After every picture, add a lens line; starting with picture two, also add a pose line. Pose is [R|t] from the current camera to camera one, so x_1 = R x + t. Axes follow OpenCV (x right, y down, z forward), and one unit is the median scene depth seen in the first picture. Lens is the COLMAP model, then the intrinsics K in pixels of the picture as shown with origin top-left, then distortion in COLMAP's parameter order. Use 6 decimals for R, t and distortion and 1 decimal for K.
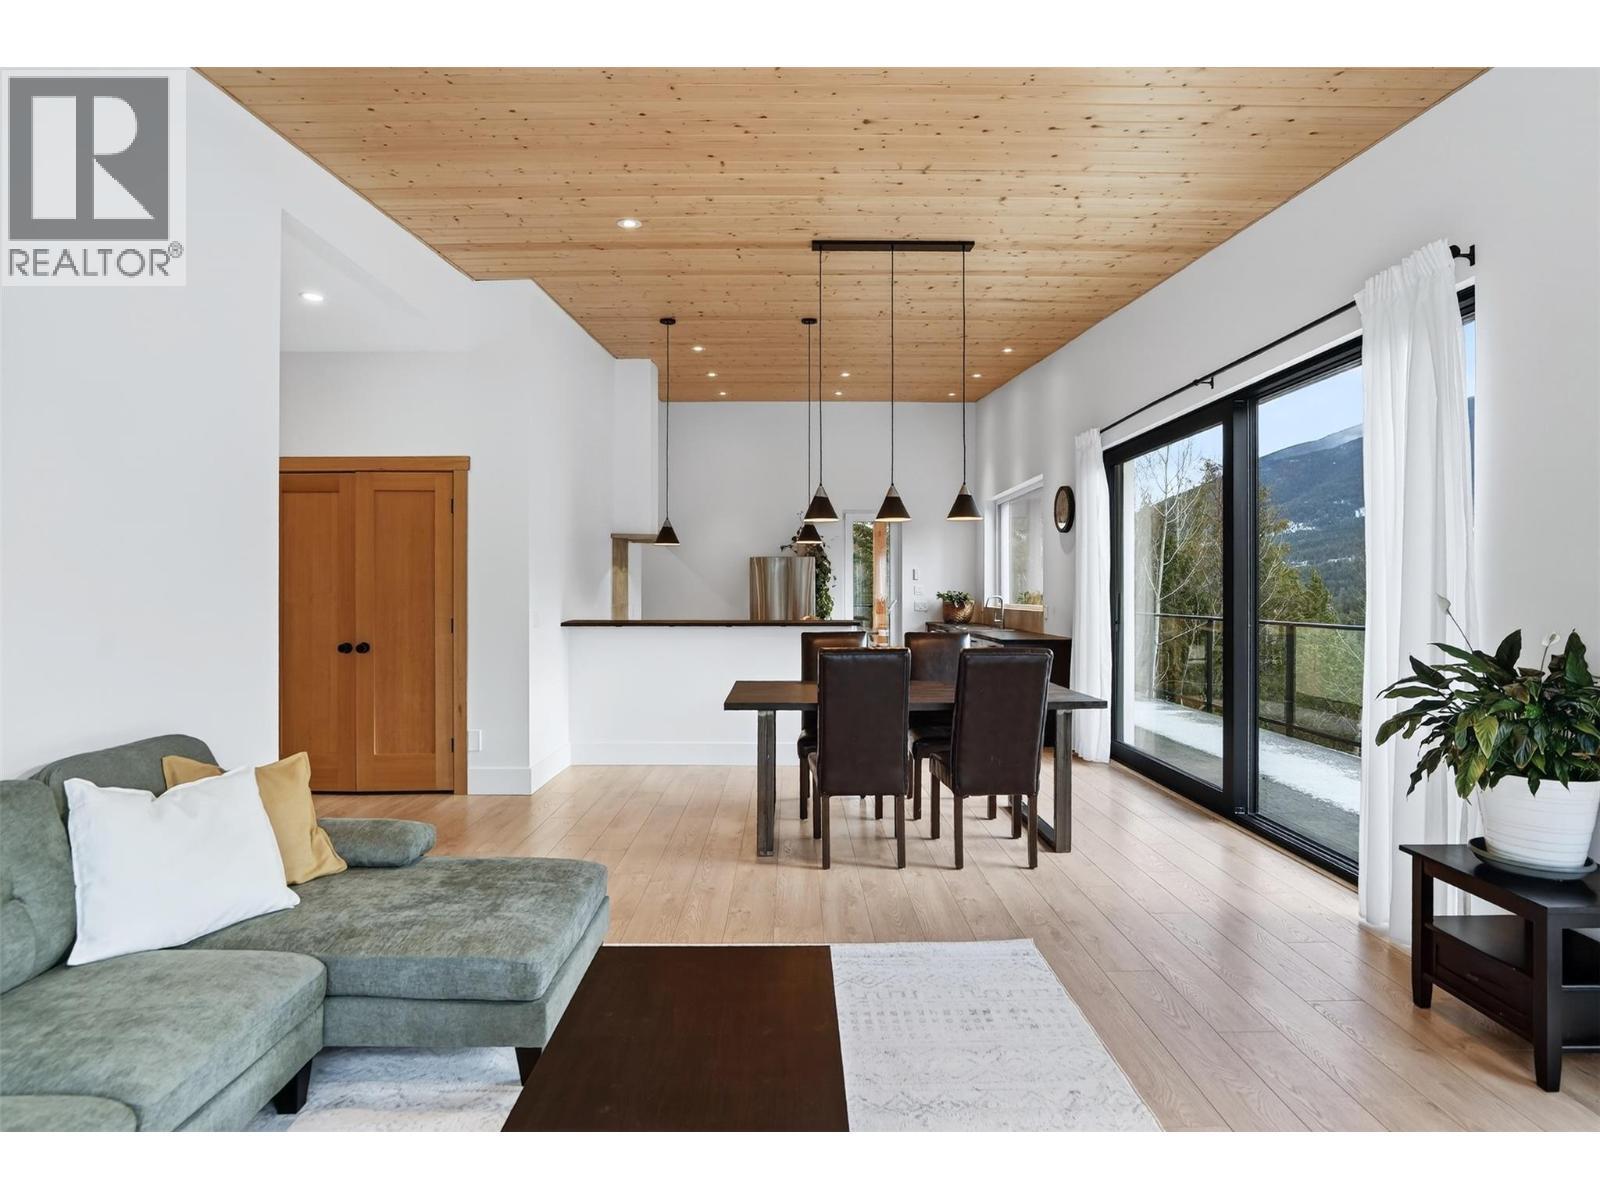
lens RADIAL K [[825.9, 0, 801.5], [0, 825.9, 591.1], [0, 0, 1]] dist [-0.026235, 0.006138]
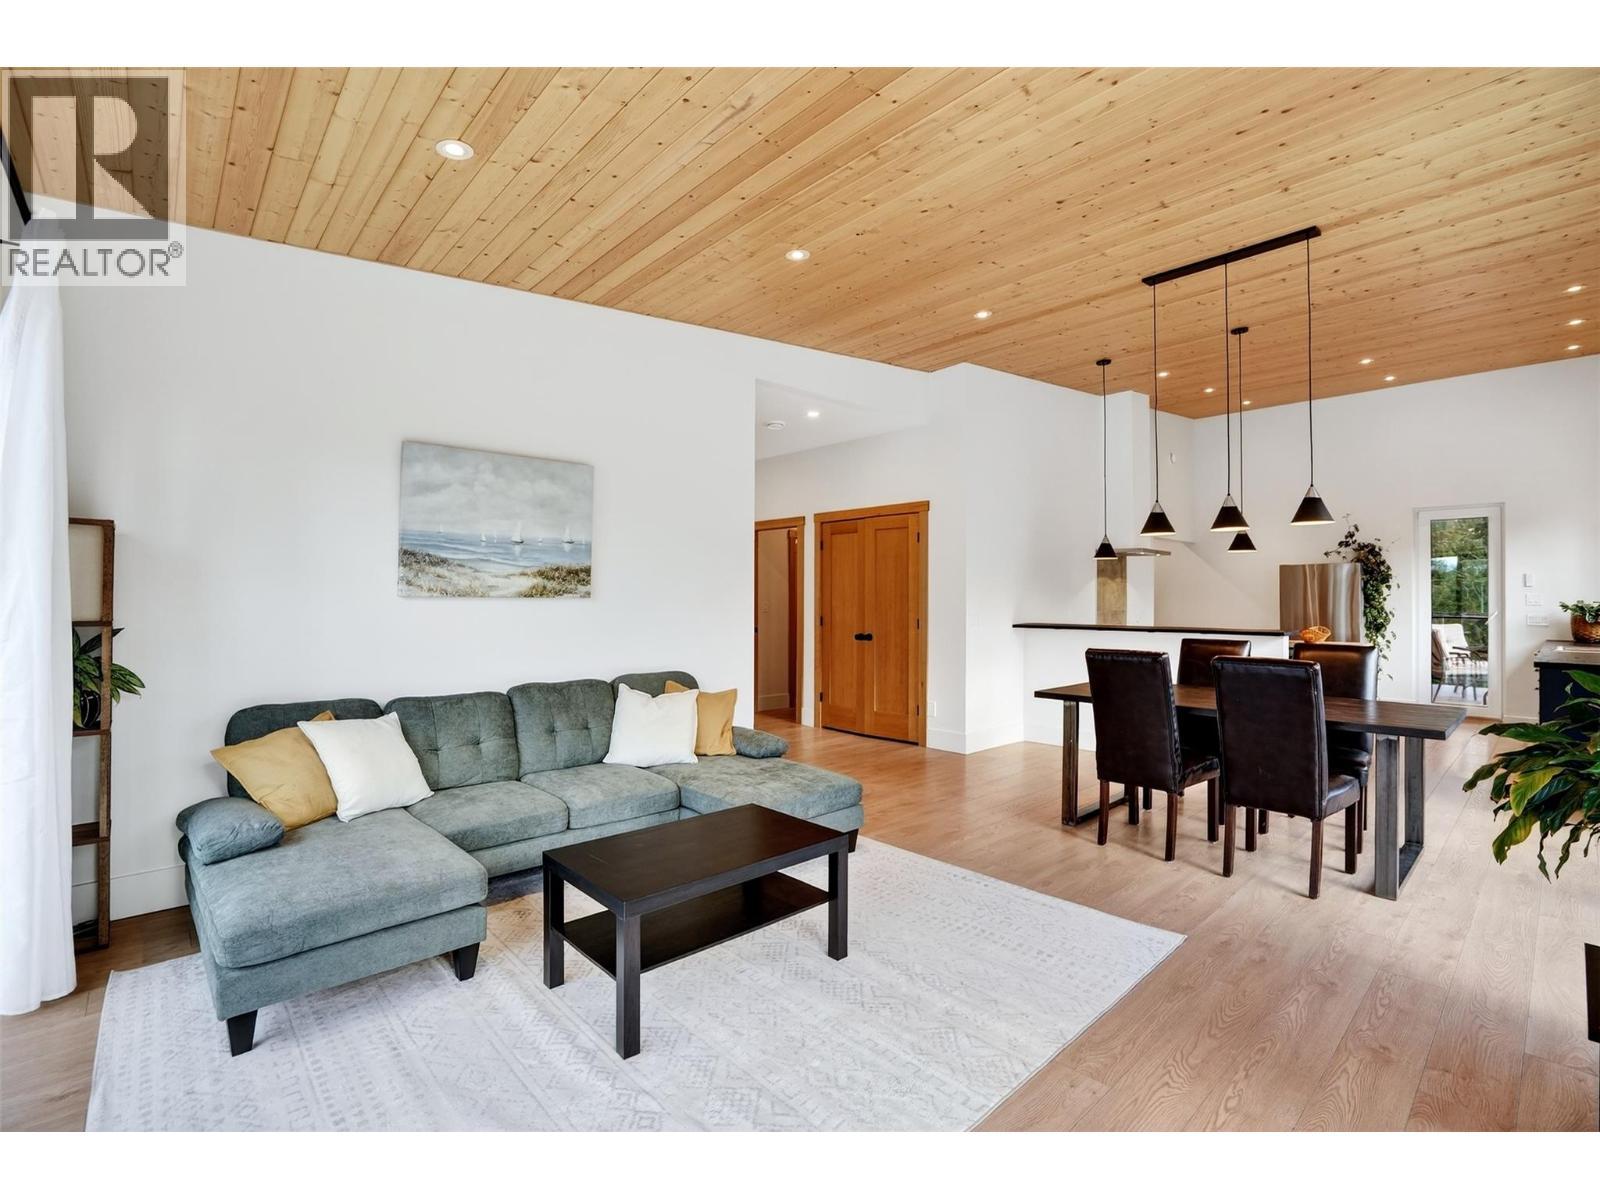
lens RADIAL K [[747.1, 0, 795.4], [0, 747.1, 594.3], [0, 0, 1]] dist [-0.041378, 0.009883]
pose [[0.665438, -0.001139, -0.746452, 0.376100], [-0.004654, 0.999973, -0.005675, 0.000445], [0.746438, 0.007251, 0.665415, 0.007227]]
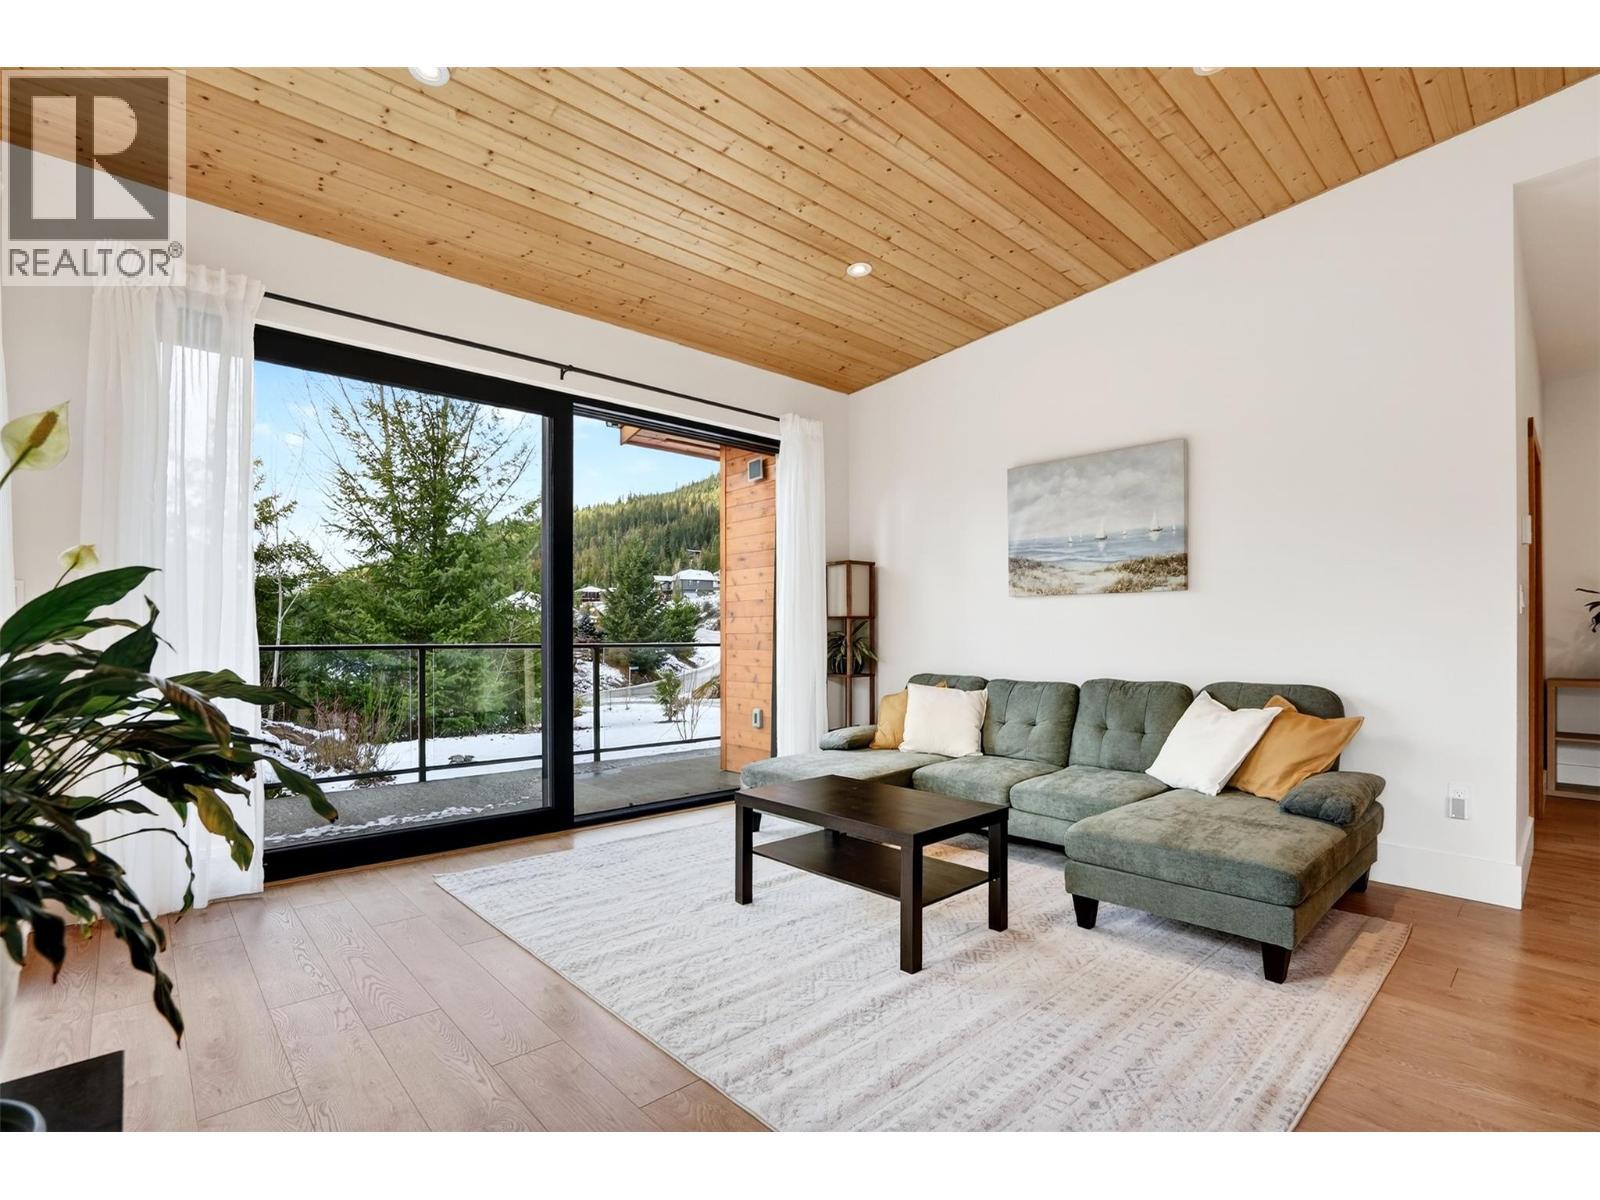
lens RADIAL K [[747.1, 0, 794.7], [0, 747.1, 637.2], [0, 0, 1]] dist [-0.041378, 0.009883]
pose [[-0.743719, 0.005249, -0.668471, 0.365209], [0.002504, 0.999984, 0.005066, 0.041196], [0.668487, 0.002093, -0.743721, 0.655428]]
